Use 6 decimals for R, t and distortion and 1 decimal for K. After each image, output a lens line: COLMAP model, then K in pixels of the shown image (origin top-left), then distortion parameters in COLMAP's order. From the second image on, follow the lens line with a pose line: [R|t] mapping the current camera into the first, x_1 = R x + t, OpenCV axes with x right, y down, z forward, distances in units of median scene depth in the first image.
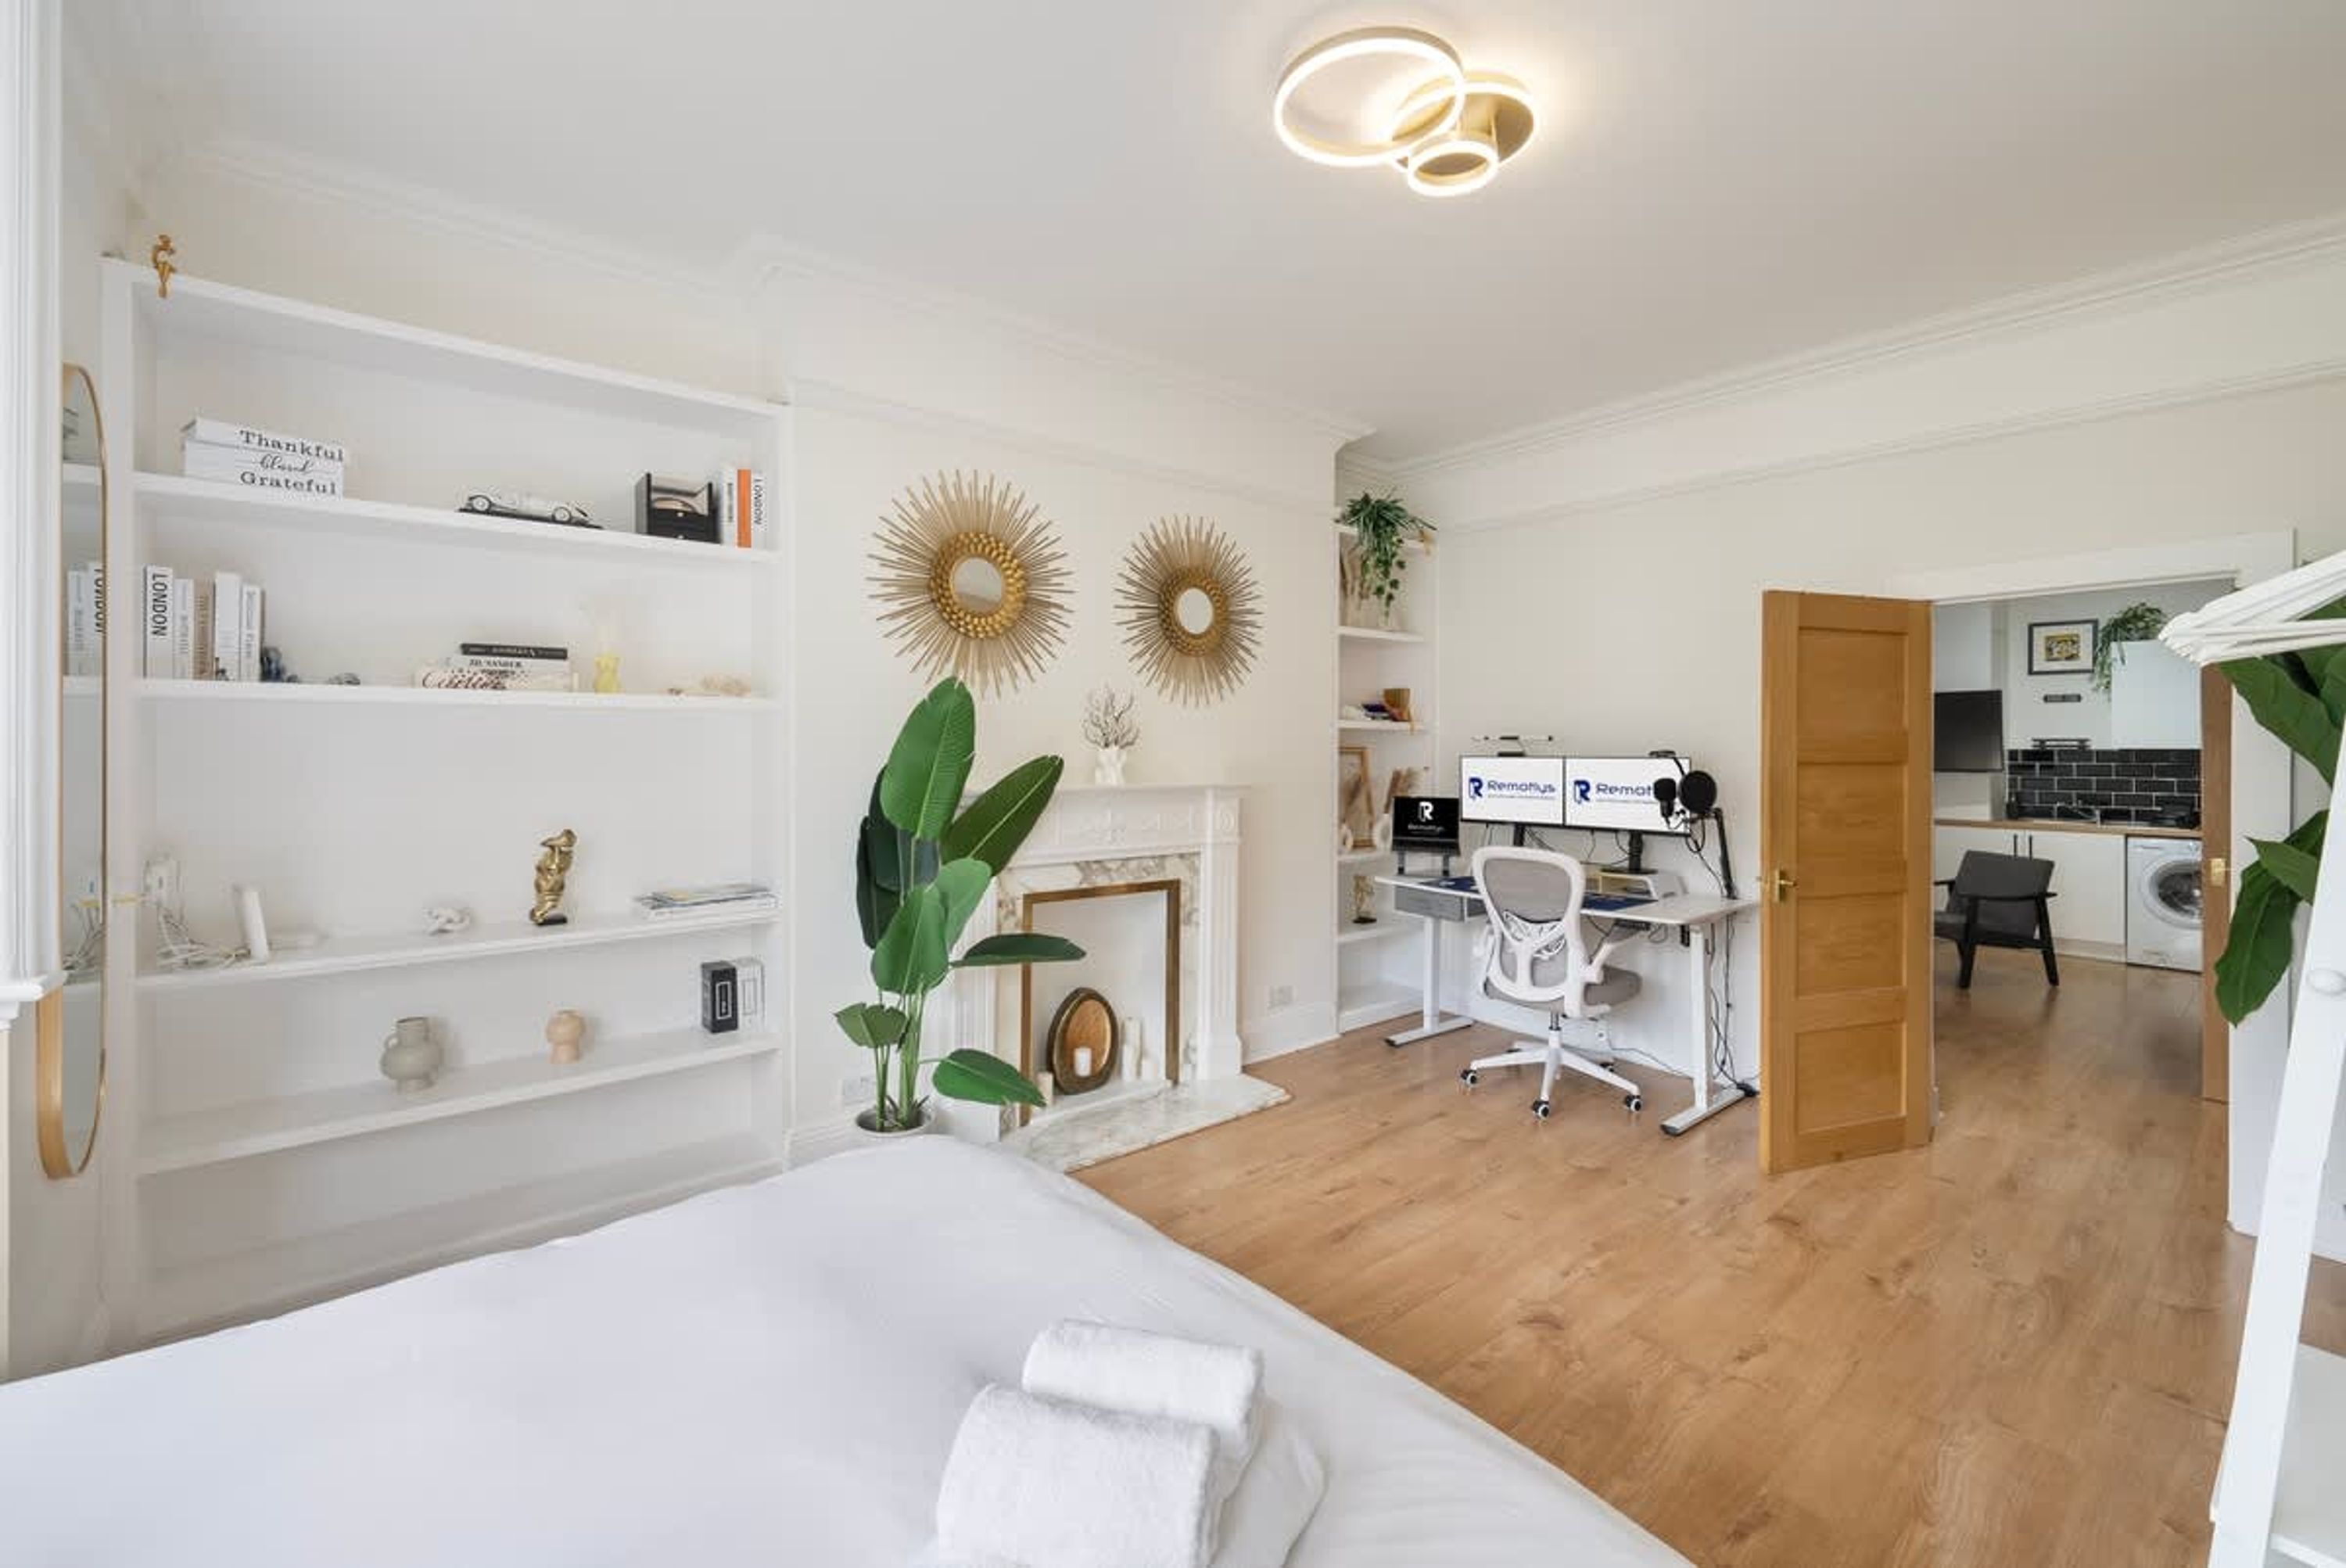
lens RADIAL K [[957.3, 0, 1179.8], [0, 957.3, 758.4], [0, 0, 1]] dist [-0.002366, -0.000076]
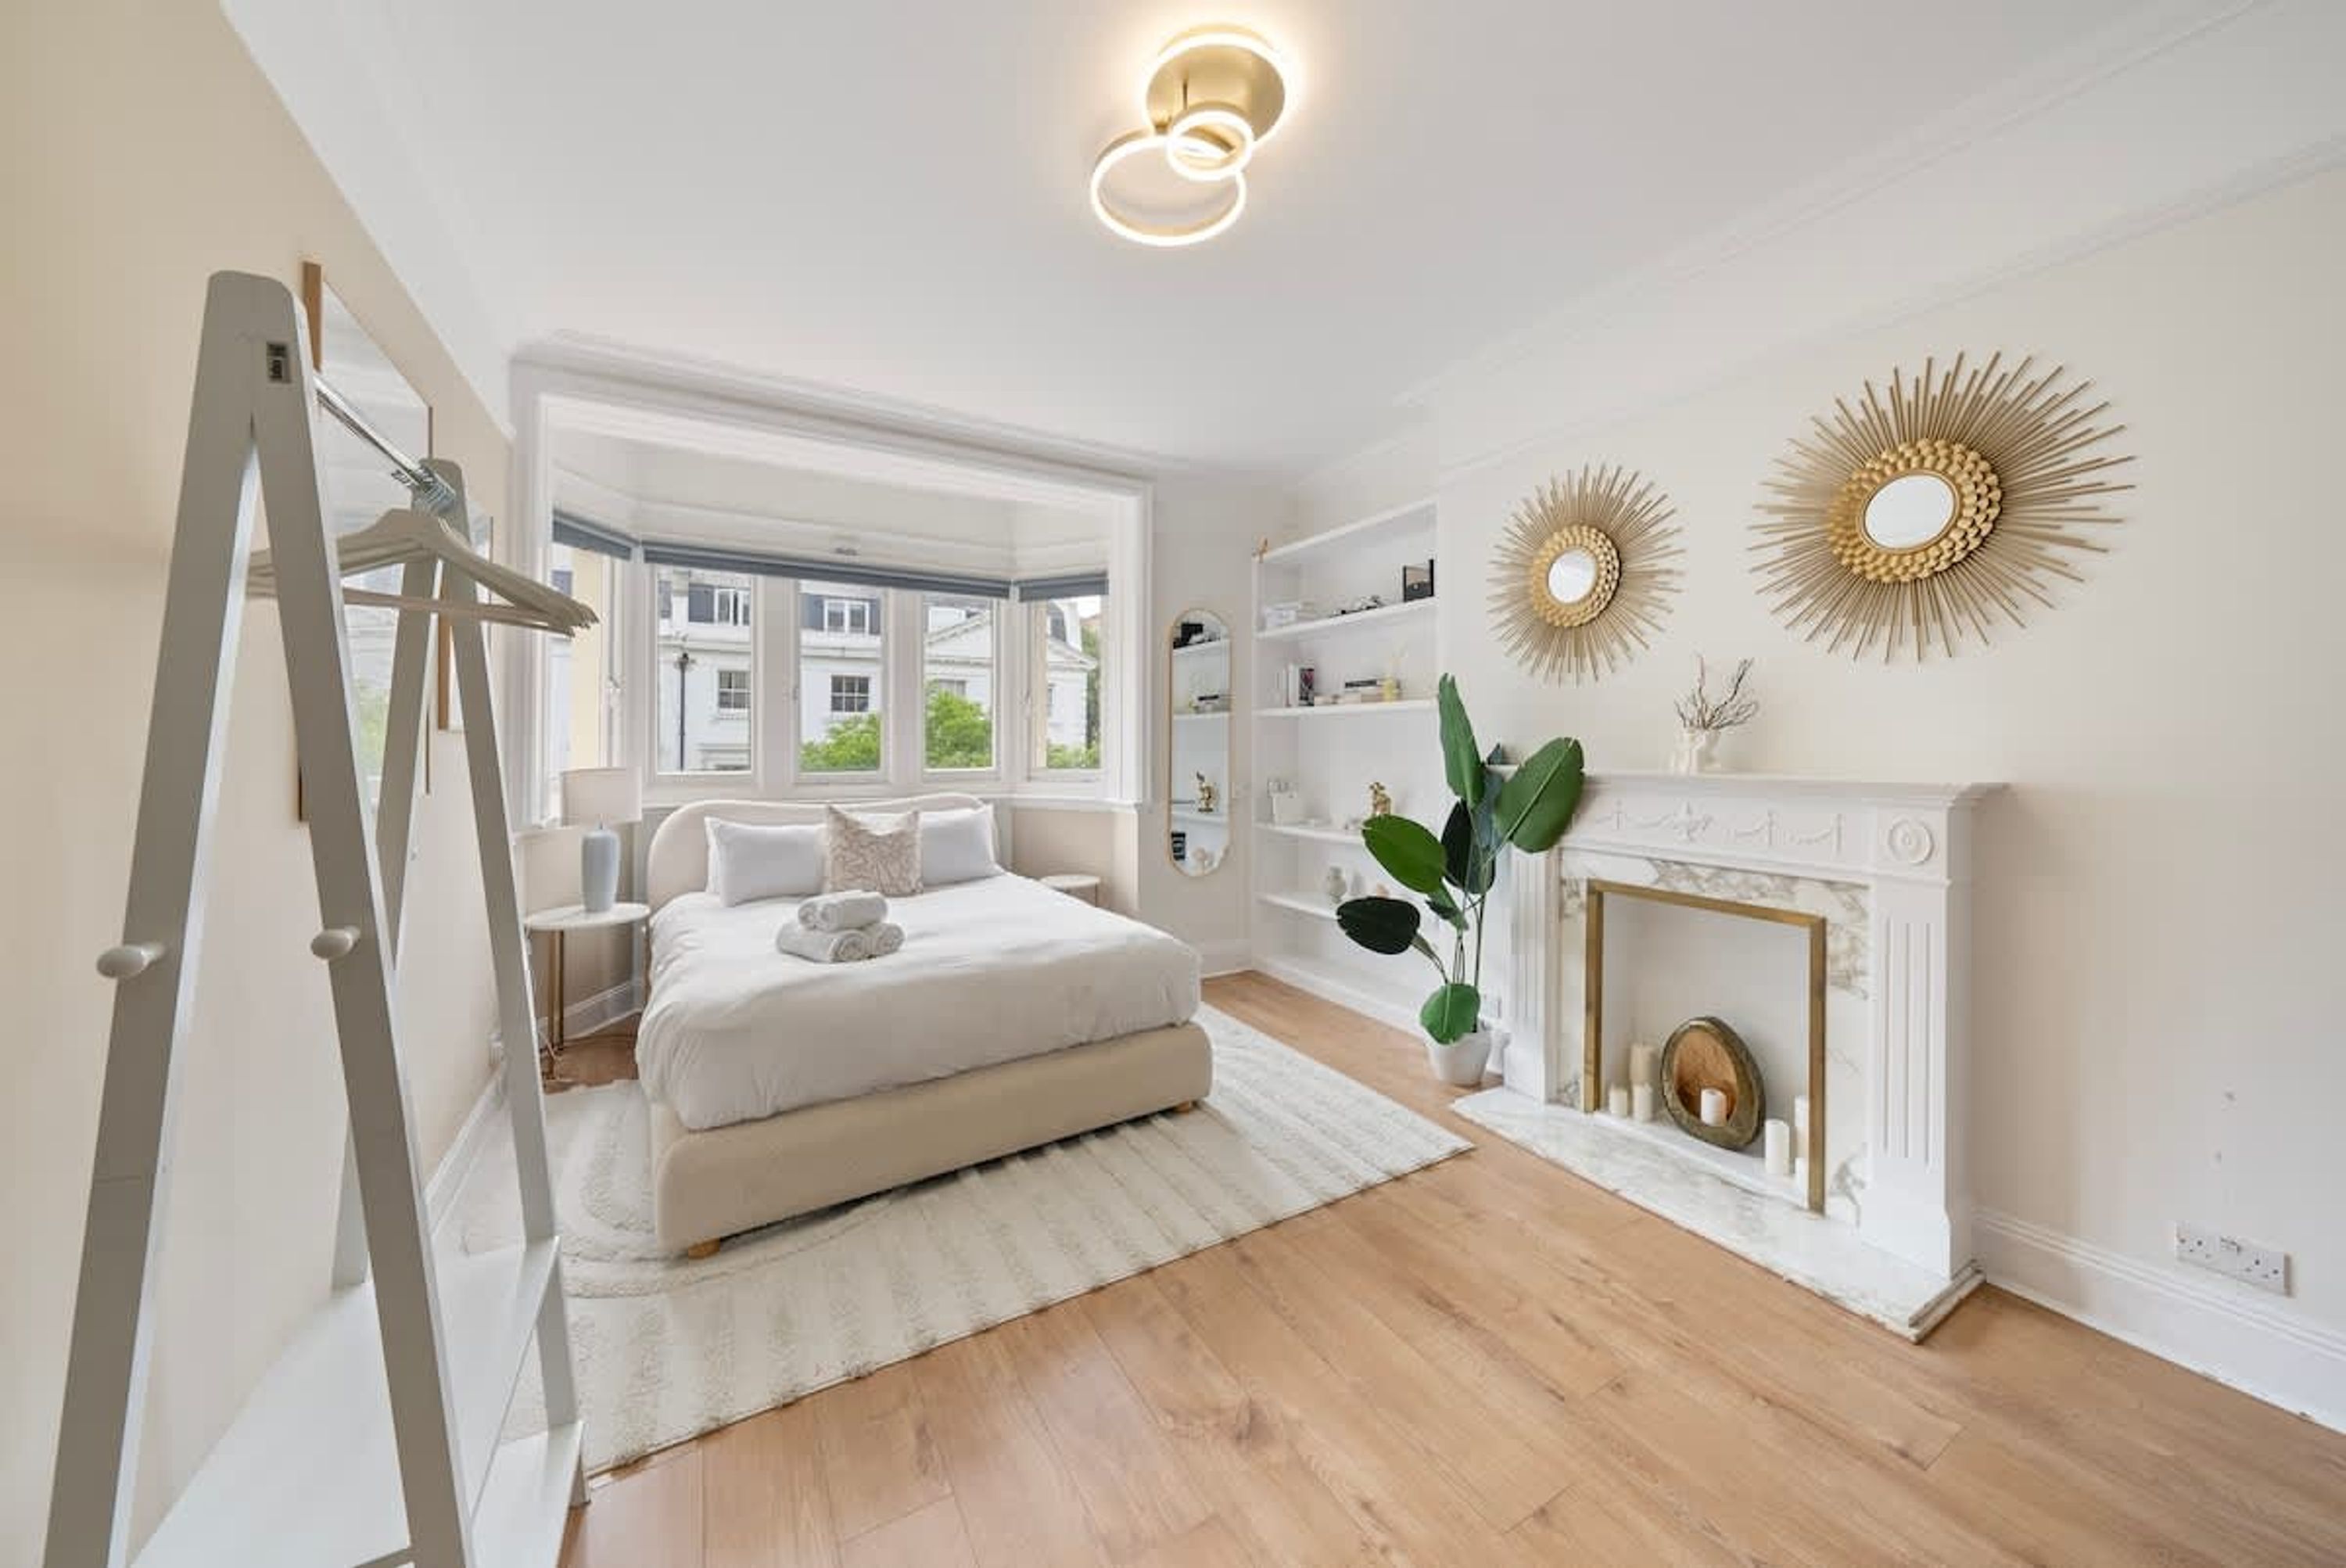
lens RADIAL K [[804.7, 0, 1185.8], [0, 804.7, 745.6], [0, 0, 1]] dist [0.000590, 0.000052]
pose [[-0.145044, 0.001242, -0.989424, 0.696920], [-0.013822, 0.999899, 0.003281, 0.007592], [0.989329, 0.014152, -0.145012, 0.679929]]
